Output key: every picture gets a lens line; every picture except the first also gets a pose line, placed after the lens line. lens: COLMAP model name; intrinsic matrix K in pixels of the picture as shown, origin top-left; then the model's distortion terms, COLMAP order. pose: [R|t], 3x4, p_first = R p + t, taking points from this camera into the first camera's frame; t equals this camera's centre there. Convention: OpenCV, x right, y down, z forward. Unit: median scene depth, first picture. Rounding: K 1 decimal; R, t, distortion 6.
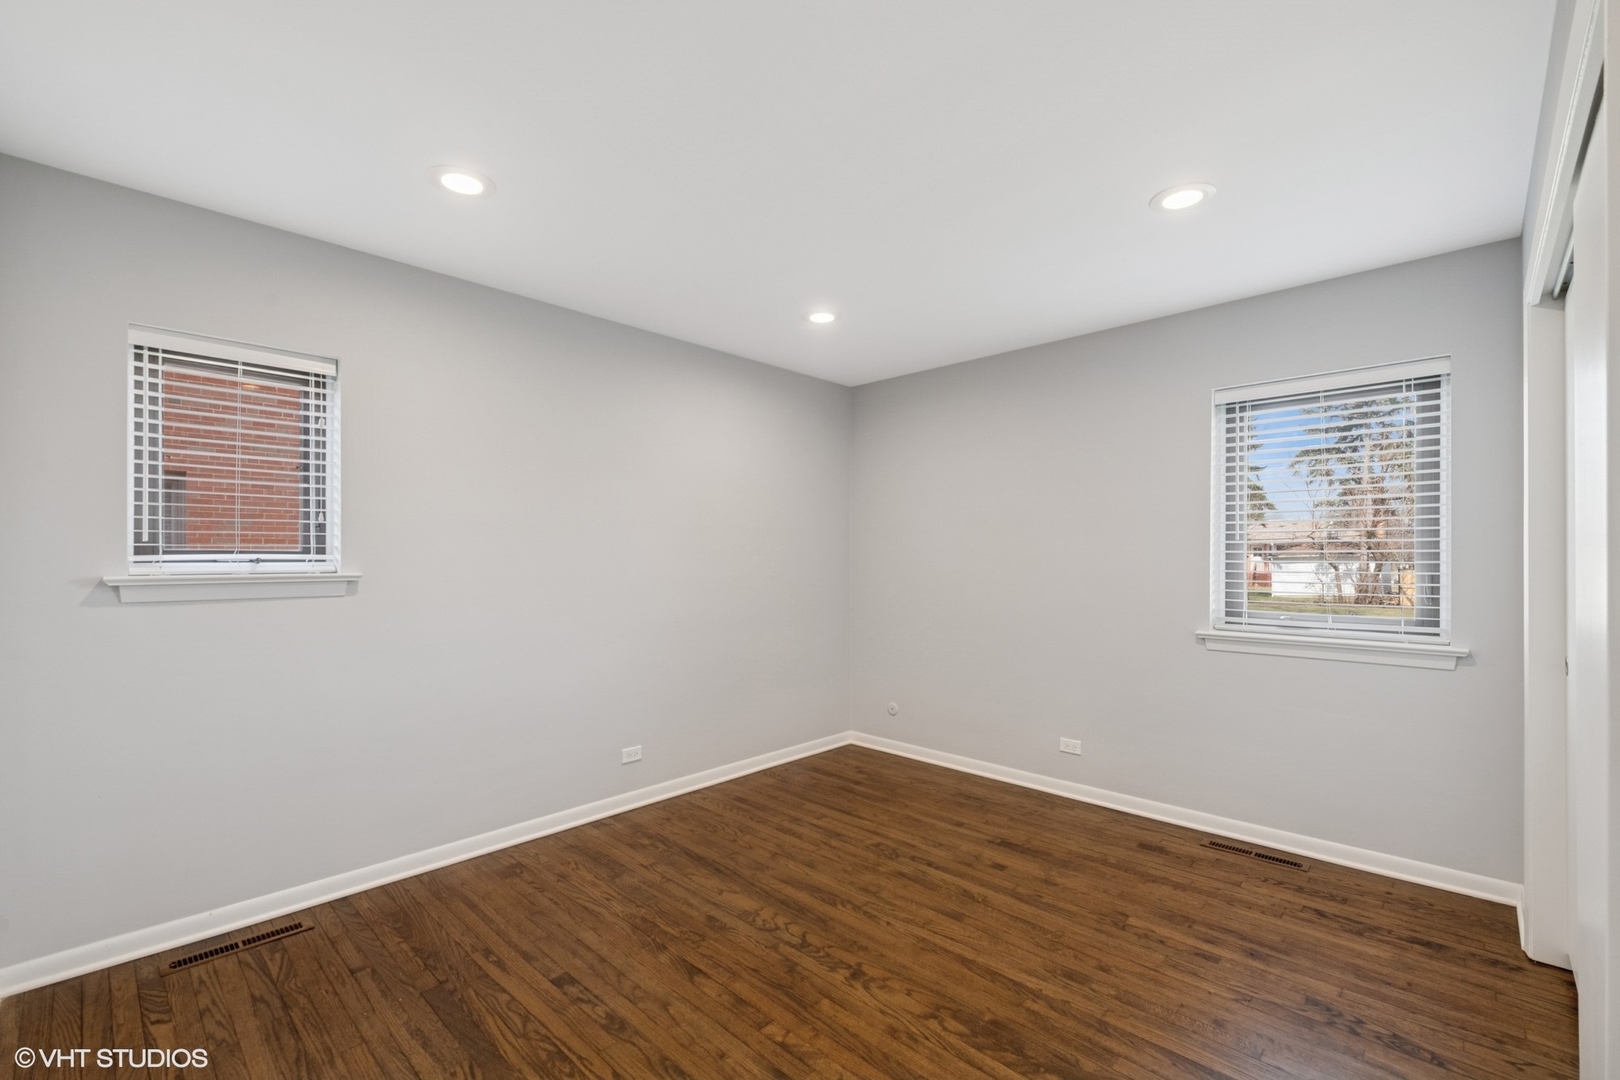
lens RADIAL K [[702.7, 0, 827.8], [0, 702.7, 560.9], [0, 0, 1]] dist [0.010885, -0.000905]
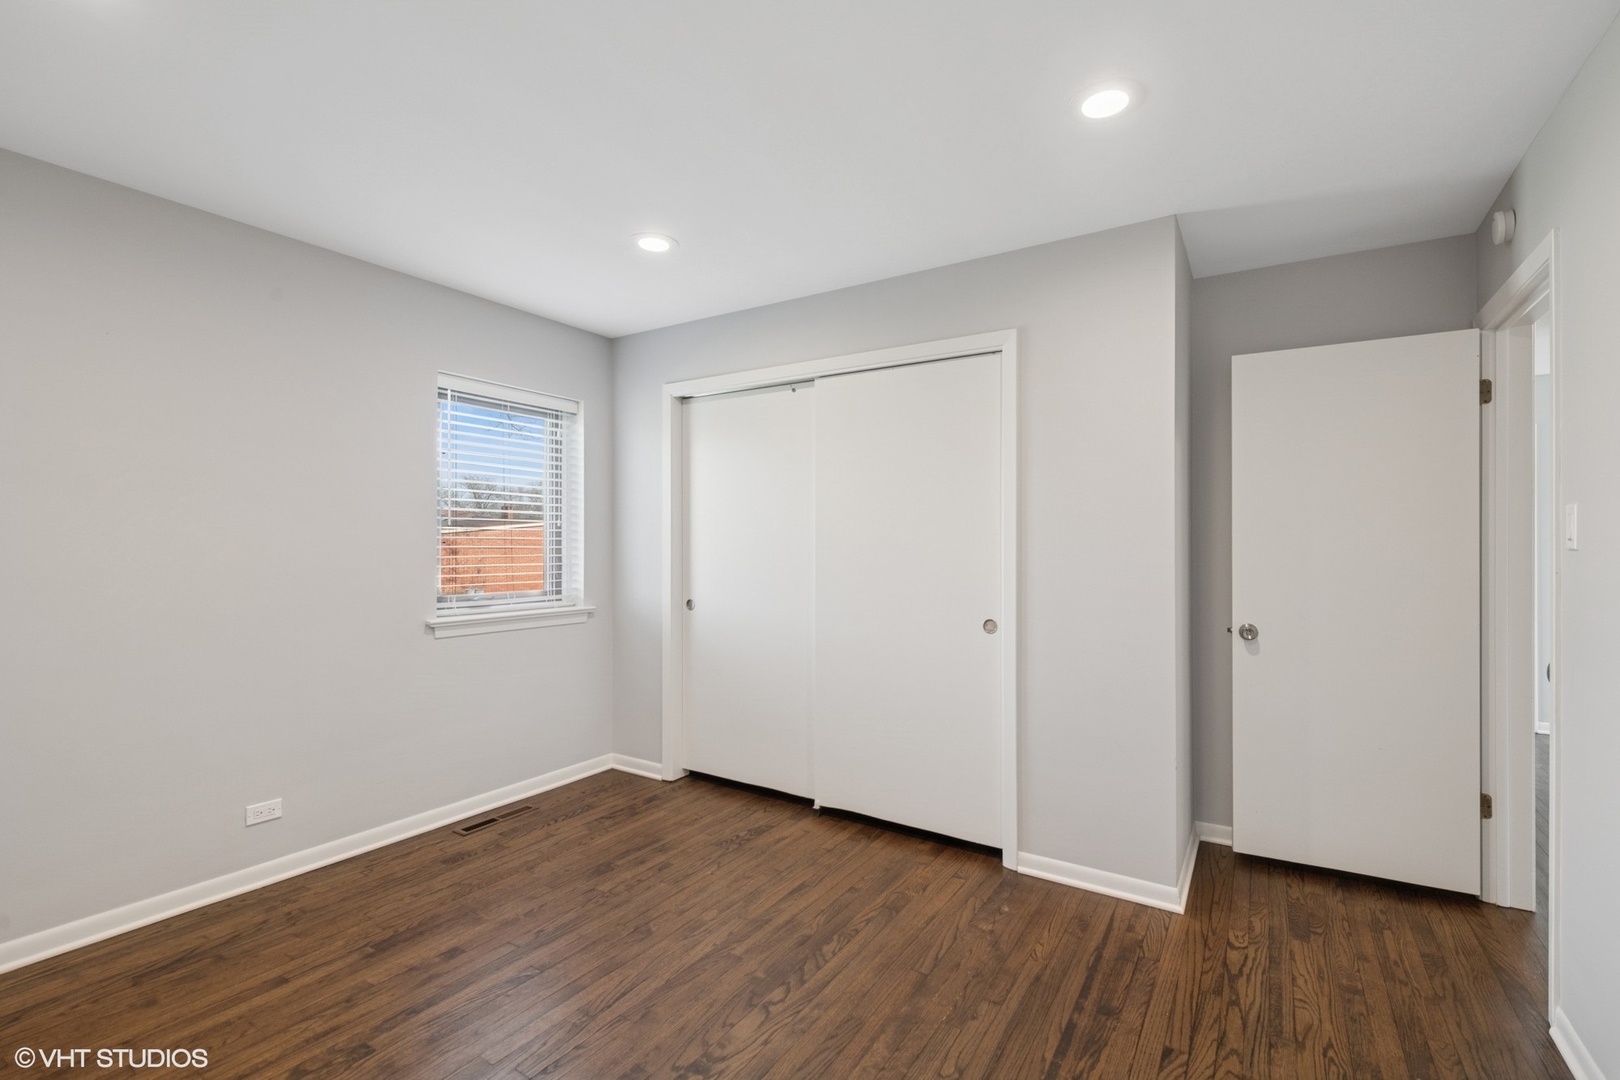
lens RADIAL K [[709.9, 0, 811.6], [0, 709.9, 542.4], [0, 0, 1]] dist [0.000191, -0.000552]
pose [[-0.180866, 0.002395, 0.983505, -0.646309], [-0.001595, 0.999995, -0.002729, -0.004424], [-0.983506, -0.002062, -0.180862, 0.854873]]
